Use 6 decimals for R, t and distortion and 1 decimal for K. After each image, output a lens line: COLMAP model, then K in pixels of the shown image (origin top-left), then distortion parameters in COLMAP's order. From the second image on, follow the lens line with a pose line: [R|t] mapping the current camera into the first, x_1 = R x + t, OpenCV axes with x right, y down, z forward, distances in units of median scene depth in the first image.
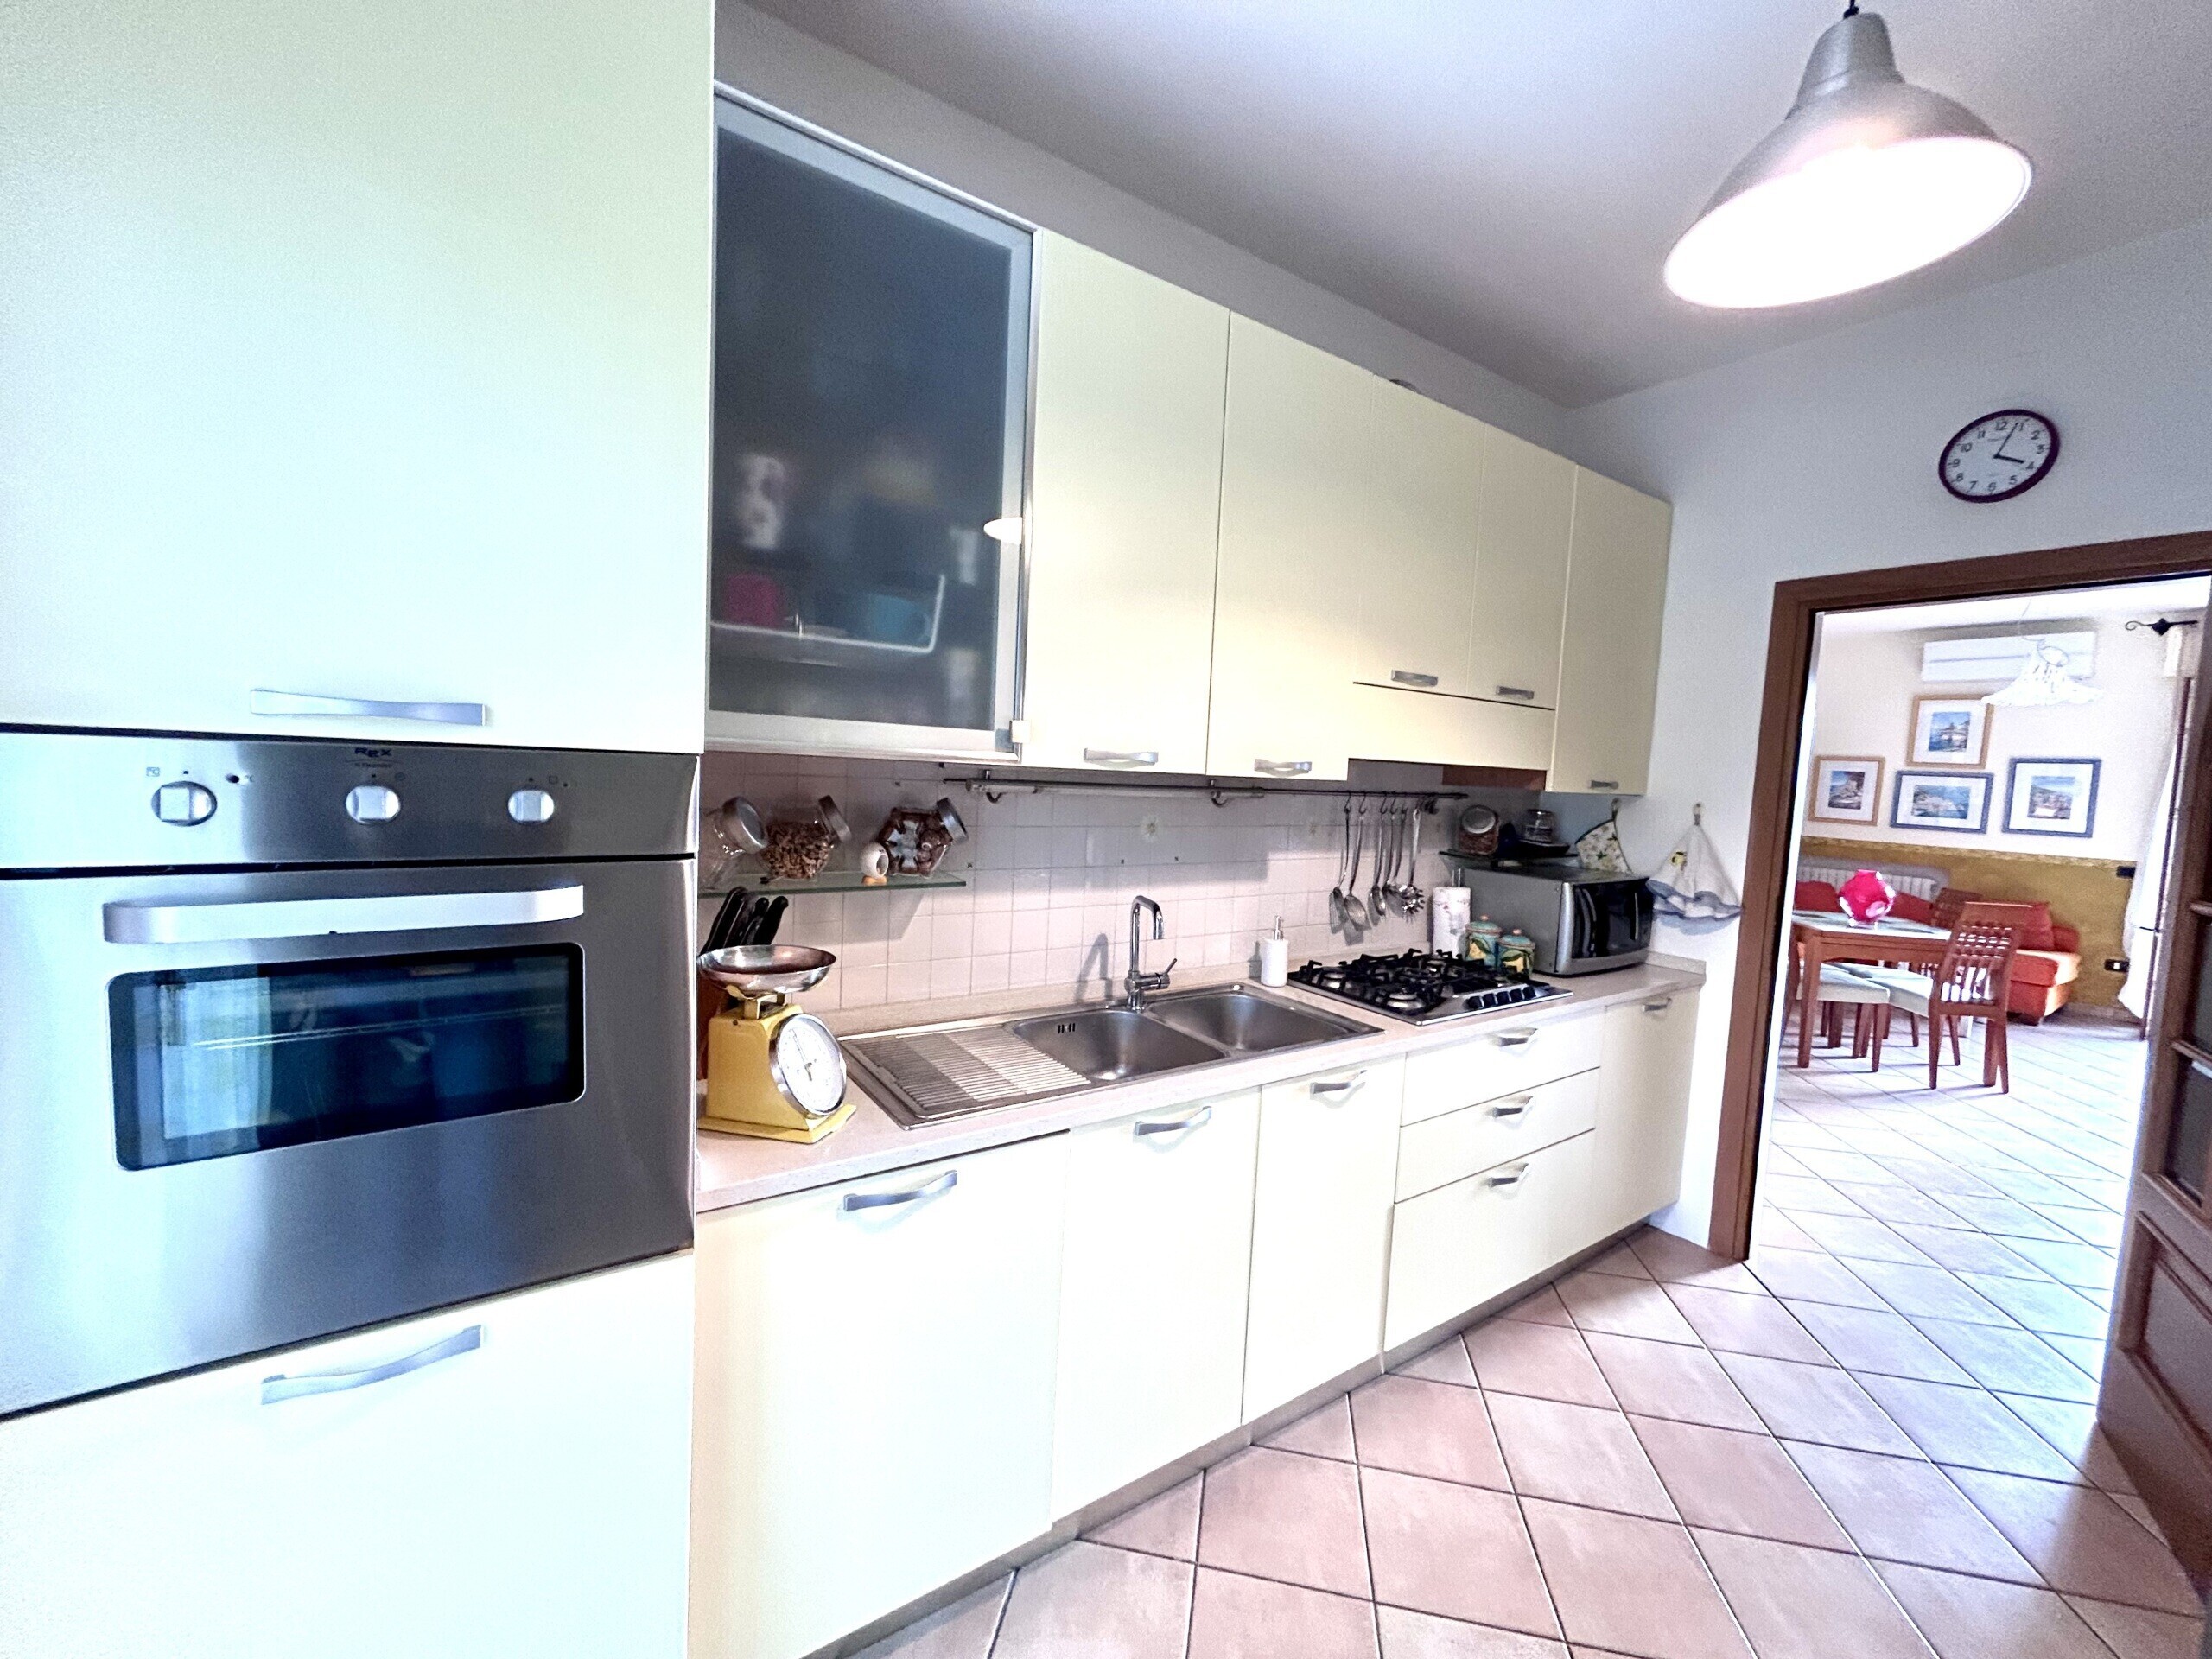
lens RADIAL K [[876.0, 0, 1062.7], [0, 876.0, 826.4], [0, 0, 1]] dist [0.000996, -0.007409]
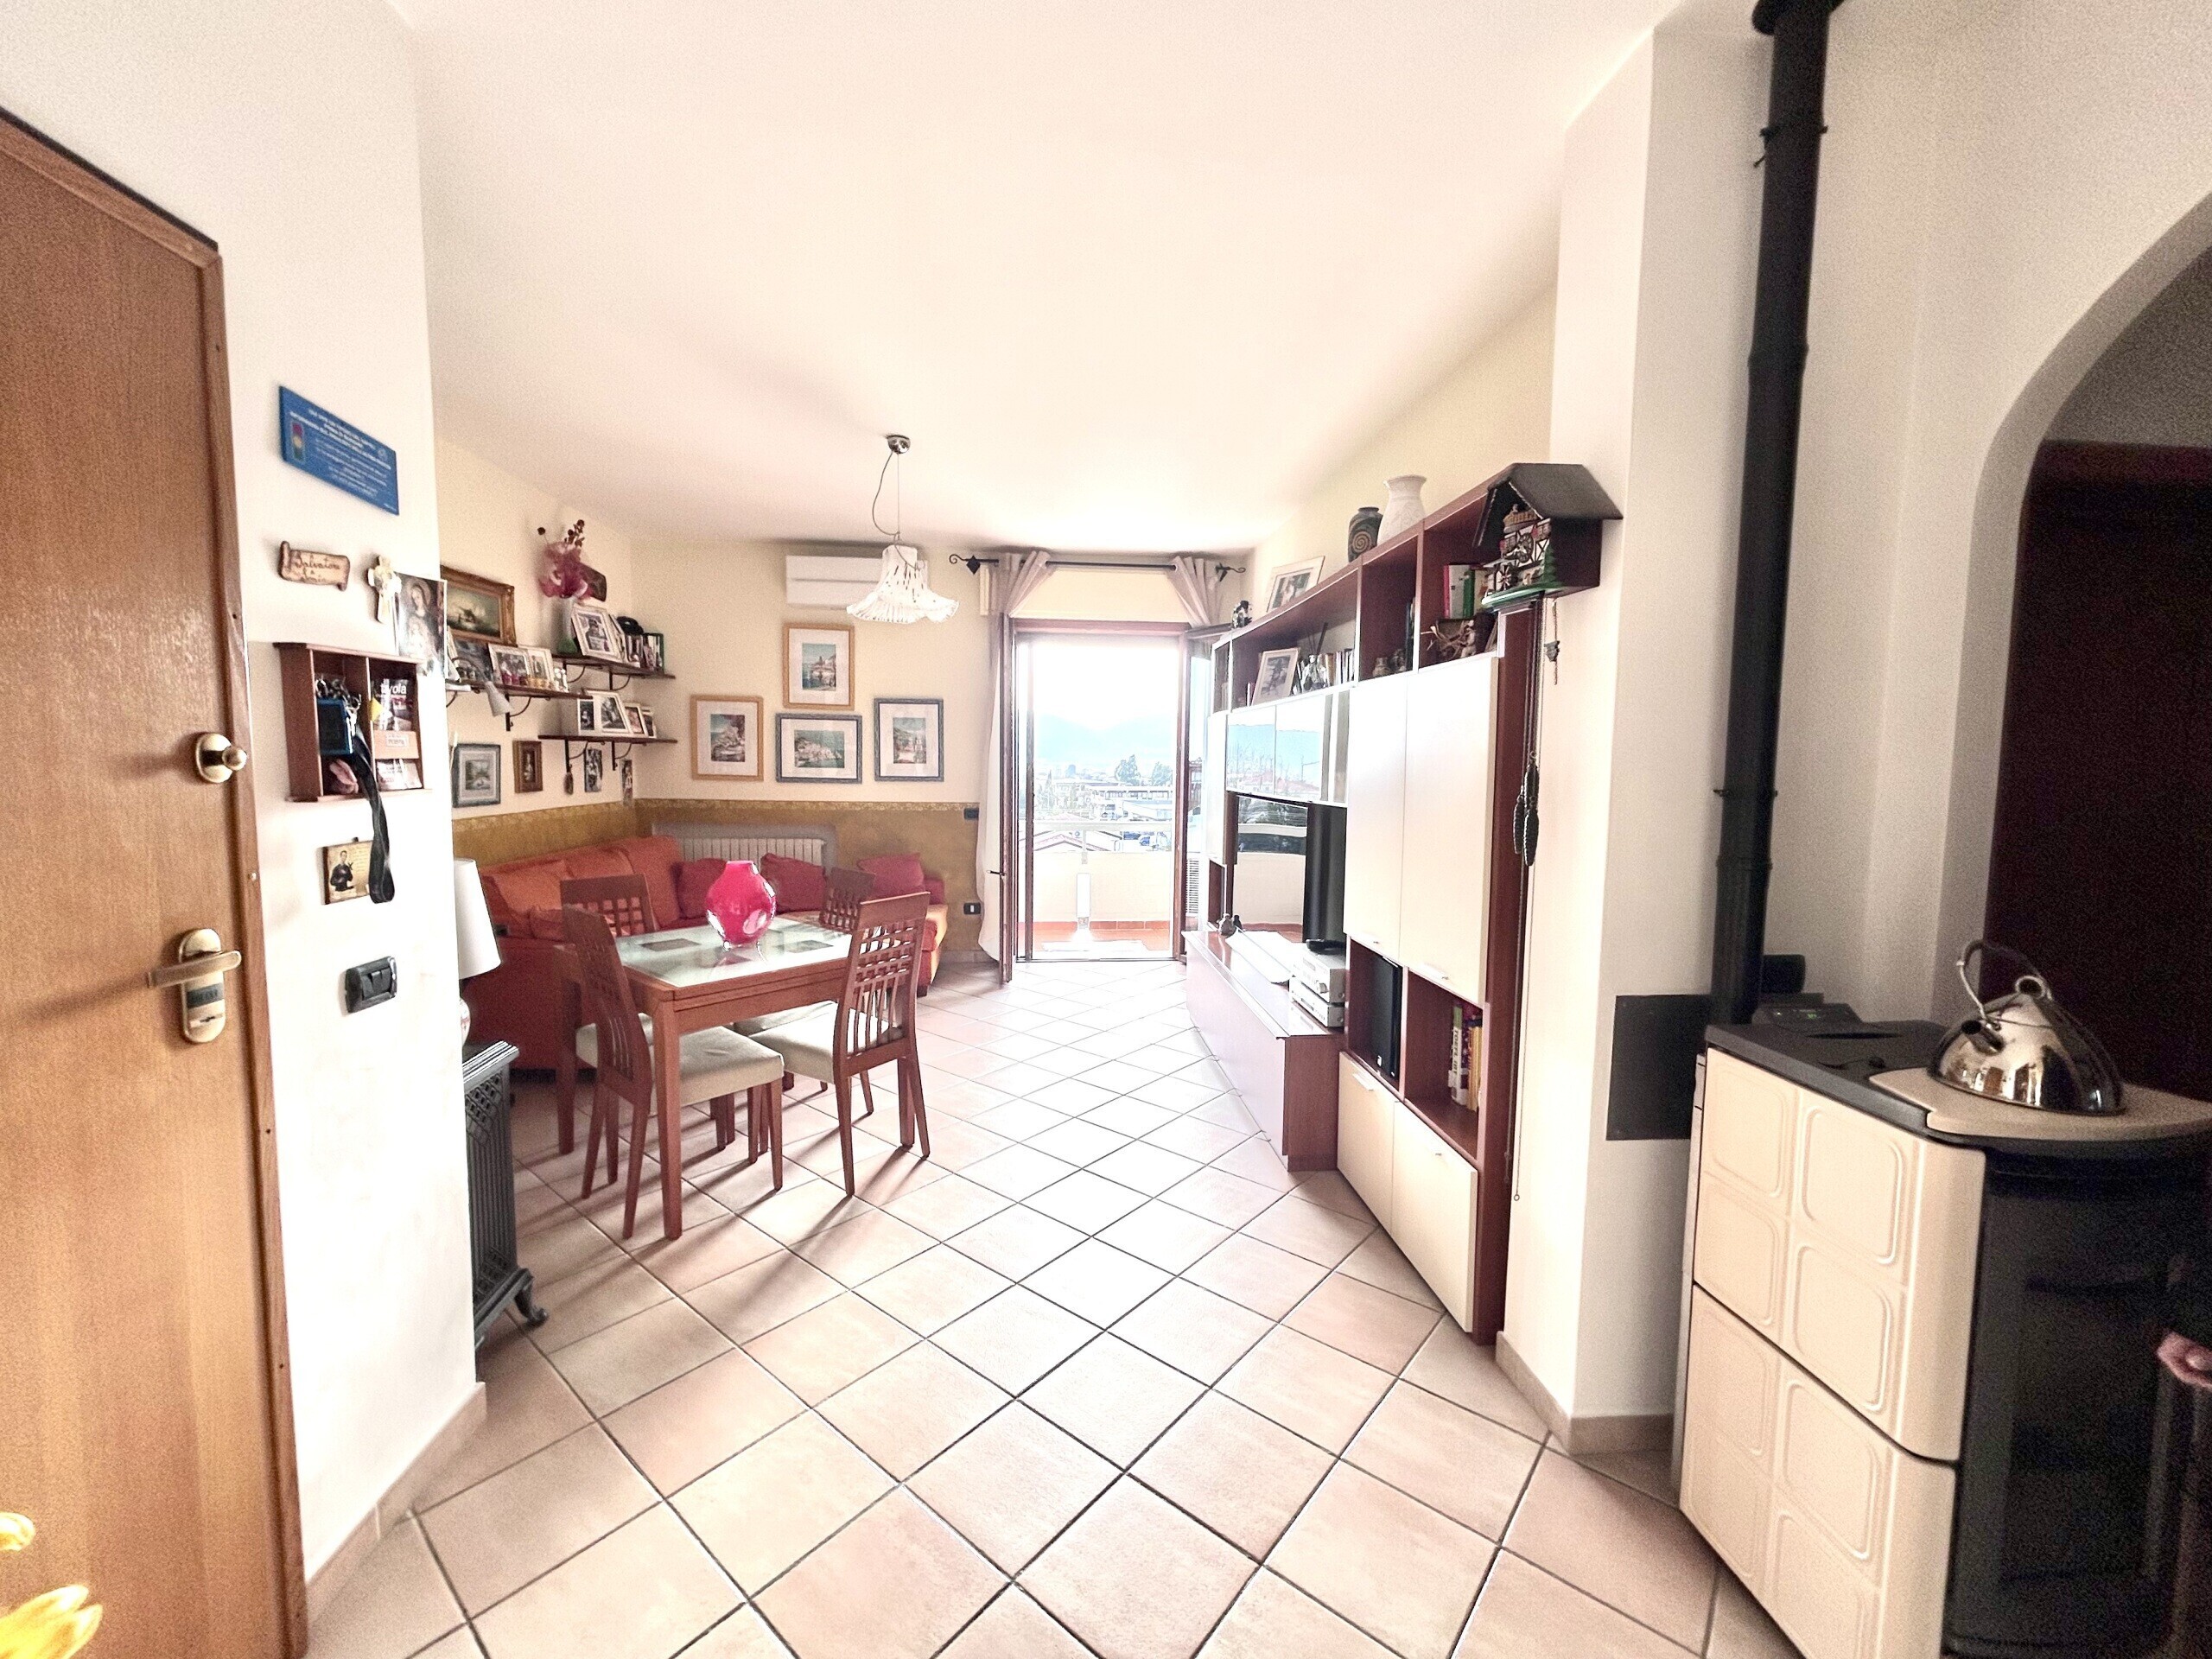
lens RADIAL K [[895.8, 0, 1106.0], [0, 895.8, 829.5], [0, 0, 1]] dist [0.000964, 0.000064]
pose [[0.457931, -0.108664, 0.882322, 0.363913], [0.069571, 0.993838, 0.086290, -0.006349], [-0.886262, 0.021869, 0.462669, 0.355928]]
